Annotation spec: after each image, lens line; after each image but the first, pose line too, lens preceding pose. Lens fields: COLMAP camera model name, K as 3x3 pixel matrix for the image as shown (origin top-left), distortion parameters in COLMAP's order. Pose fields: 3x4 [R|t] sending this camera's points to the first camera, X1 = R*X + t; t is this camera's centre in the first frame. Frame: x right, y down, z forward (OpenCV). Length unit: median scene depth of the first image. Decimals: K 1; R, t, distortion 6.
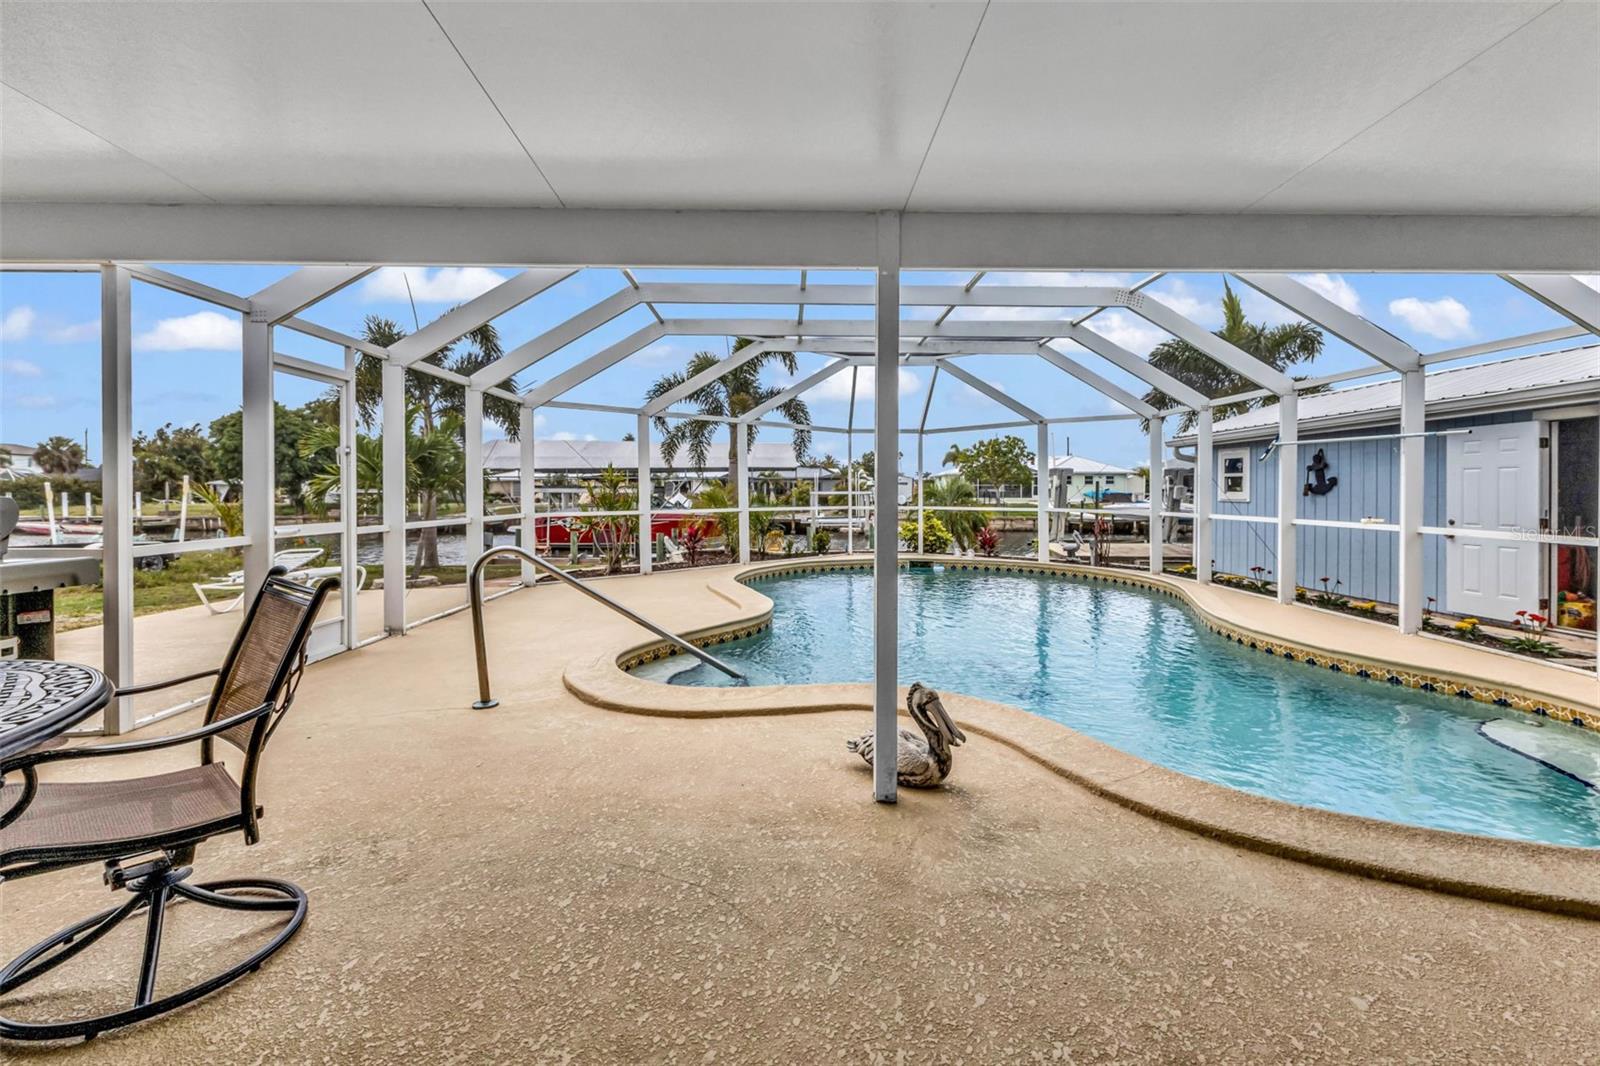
lens RADIAL K [[698.3, 0, 795.3], [0, 698.3, 464.4], [0, 0, 1]] dist [0.020587, -0.013153]
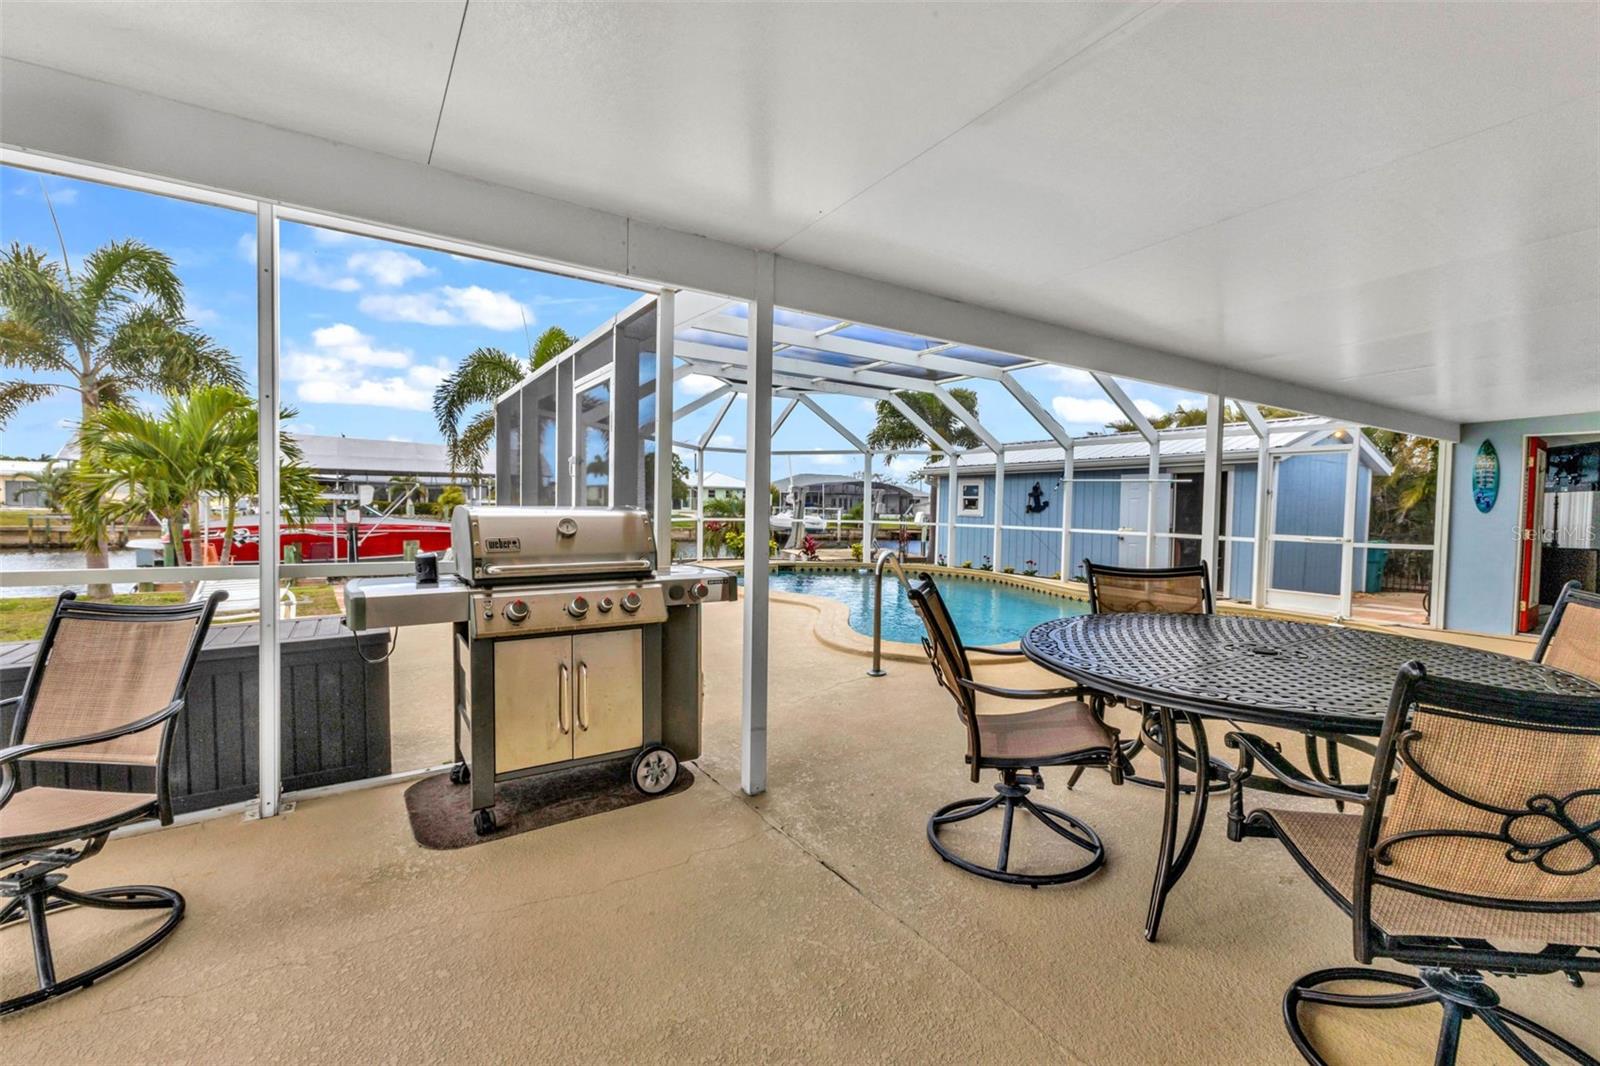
lens RADIAL K [[690.7, 0, 800.1], [0, 690.7, 530.0], [0, 0, 1]] dist [0.002311, 0.000085]
pose [[0.843812, -0.002327, 0.536633, -0.410325], [-0.039773, 0.996969, 0.066862, 0.001318], [-0.535162, -0.077762, 0.841162, 0.016883]]
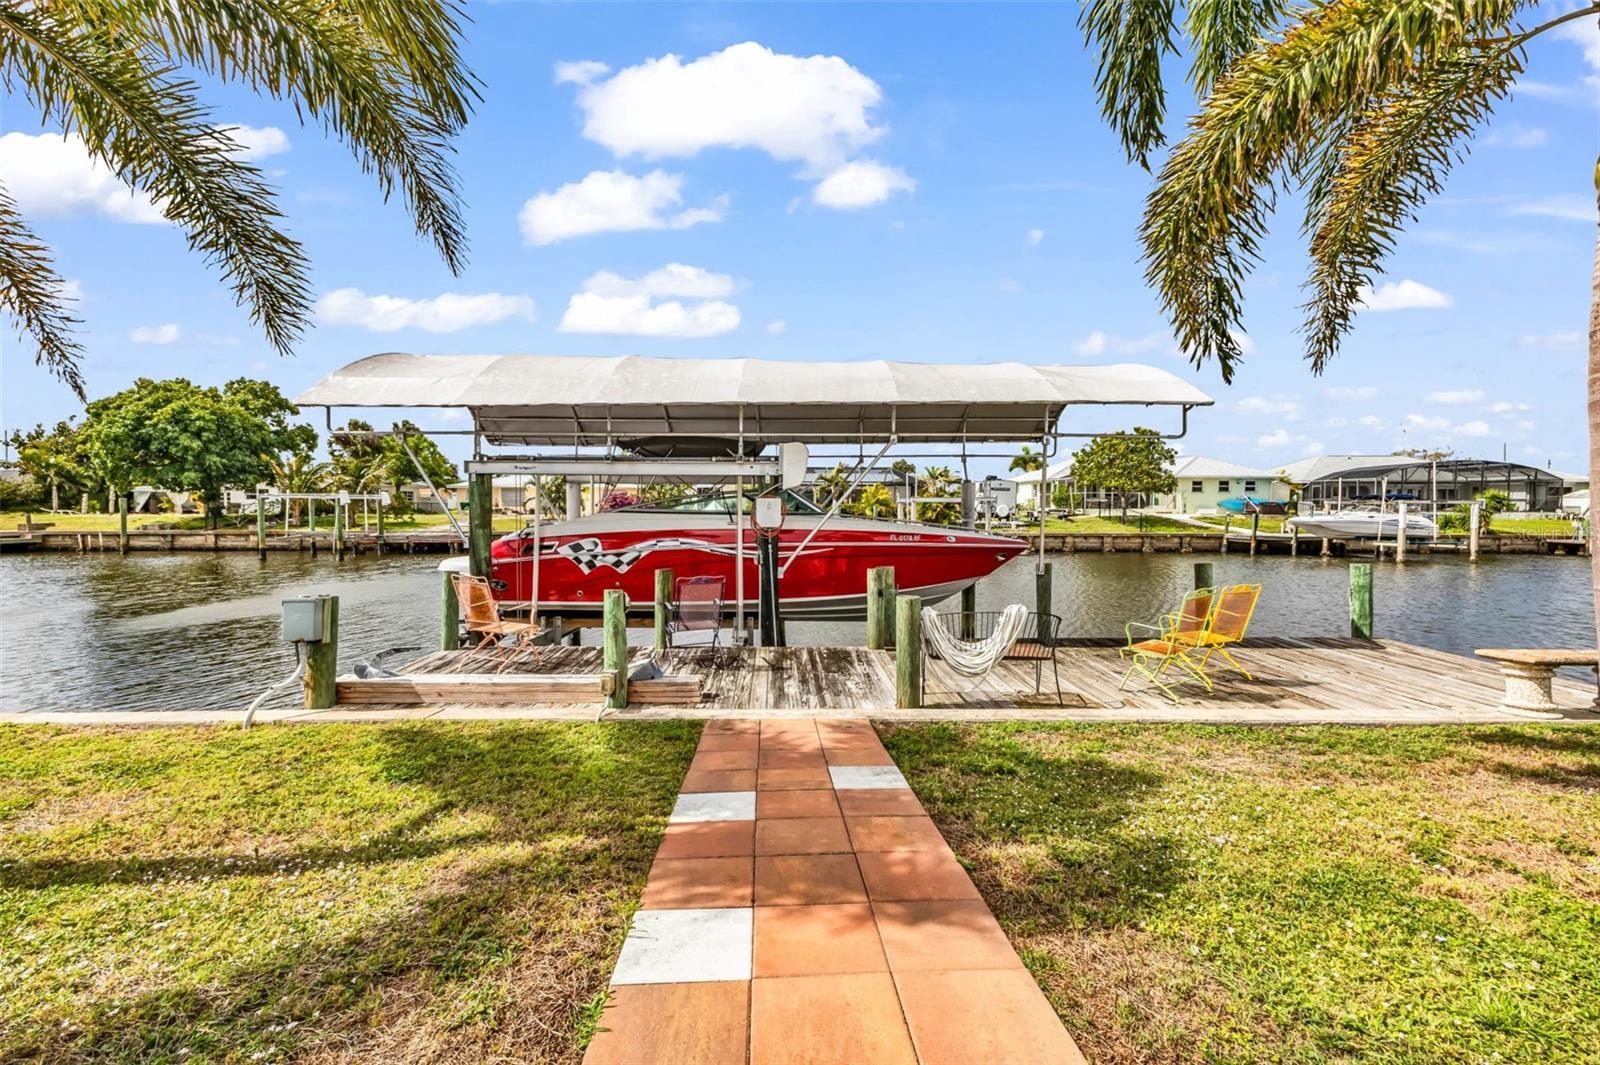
lens RADIAL K [[690.7, 0, 800.1], [0, 690.7, 529.5], [0, 0, 1]] dist [0.002311, 0.000085]
pose [[0.999896, 0.001243, 0.014362, -0.403119], [-0.002285, 0.997346, 0.072776, 0.077638], [-0.014233, -0.072801, 0.997245, 1.128800]]
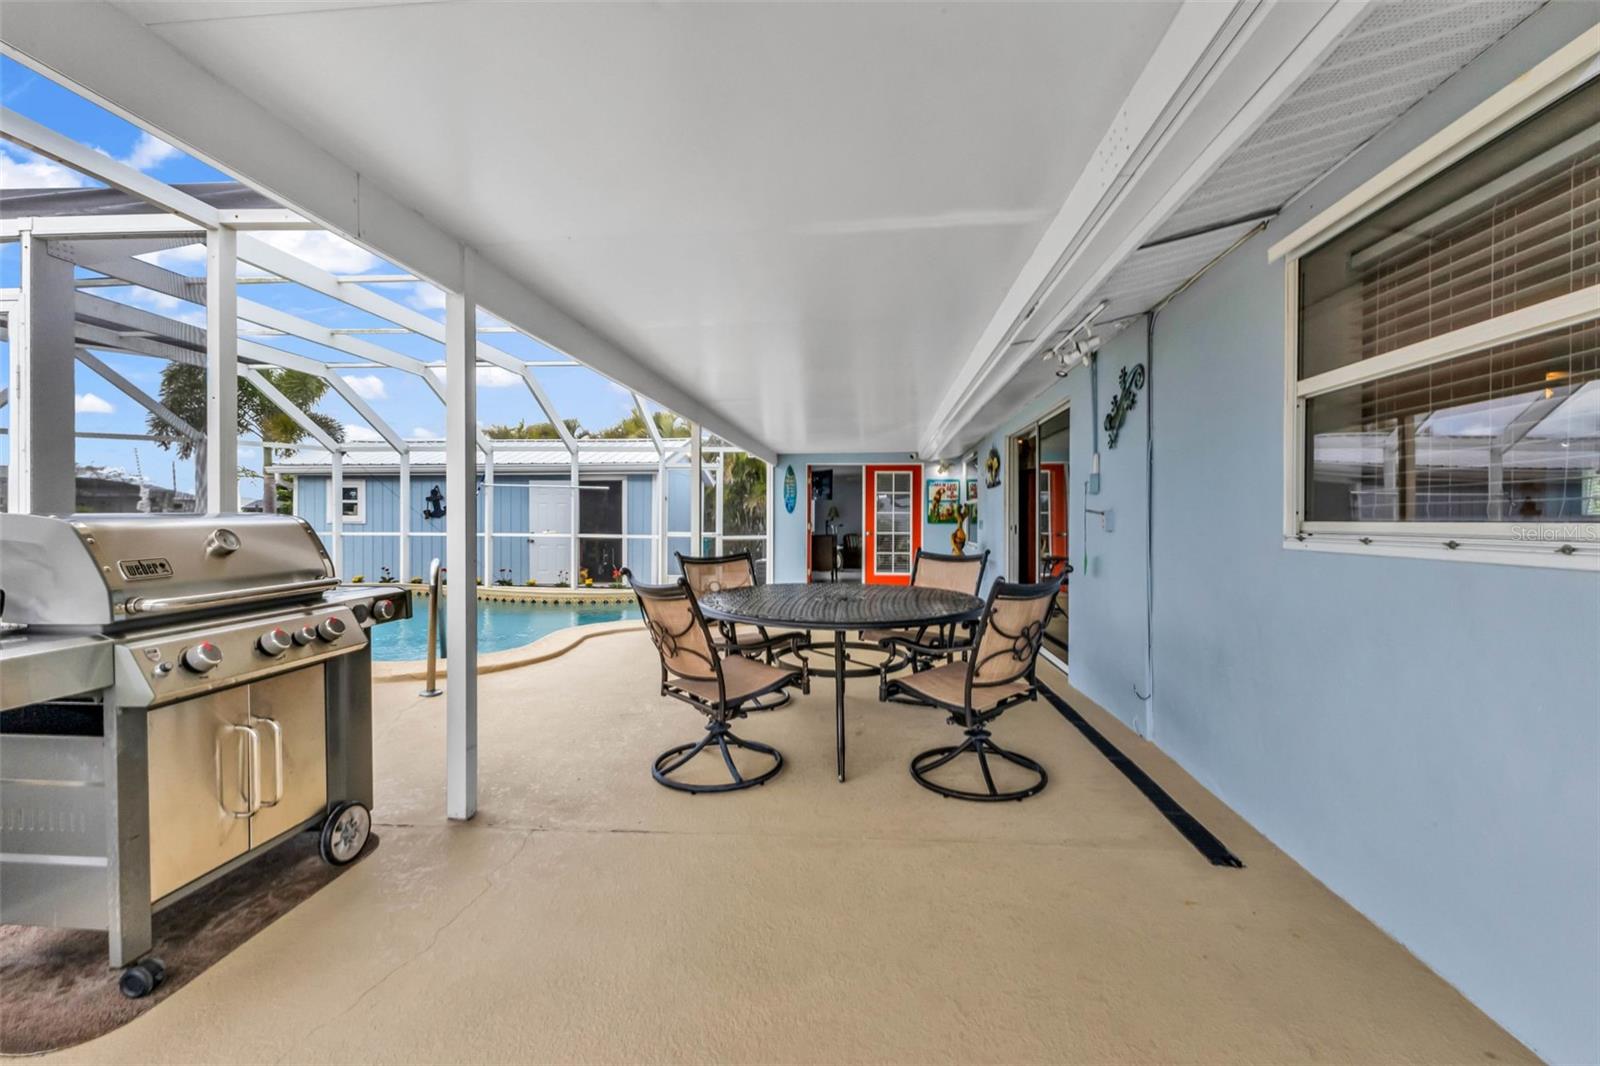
lens RADIAL K [[701.5, 0, 821.4], [0, 701.5, 529.5], [0, 0, 1]] dist [0.009525, -0.000015]
pose [[0.084628, -0.014235, 0.996311, -0.514497], [-0.043311, 0.998900, 0.017951, 0.006356], [-0.995471, -0.044671, 0.083918, 0.091476]]
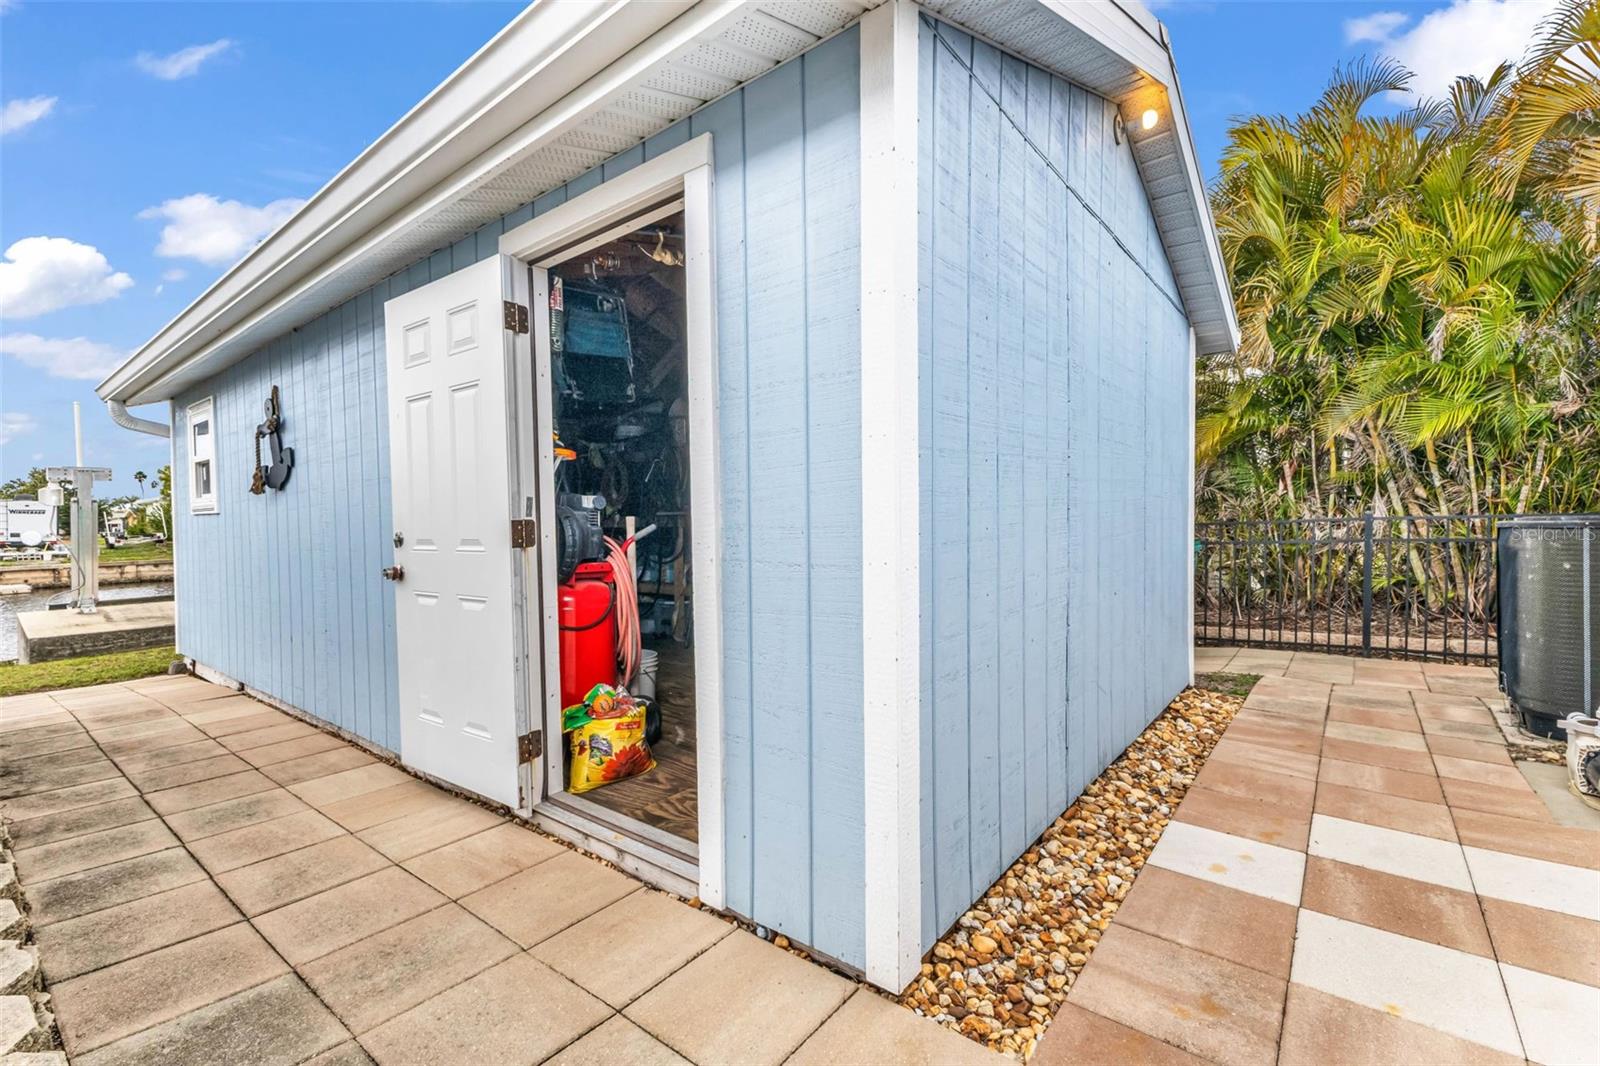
lens RADIAL K [[690.7, 0, 800.1], [0, 690.7, 530.0], [0, 0, 1]] dist [0.002311, 0.000085]
pose [[0.636205, -0.024334, 0.771136, 0.530211], [-0.013388, 0.999004, 0.042570, 0.039428], [-0.771404, -0.037407, 0.635245, 0.397879]]
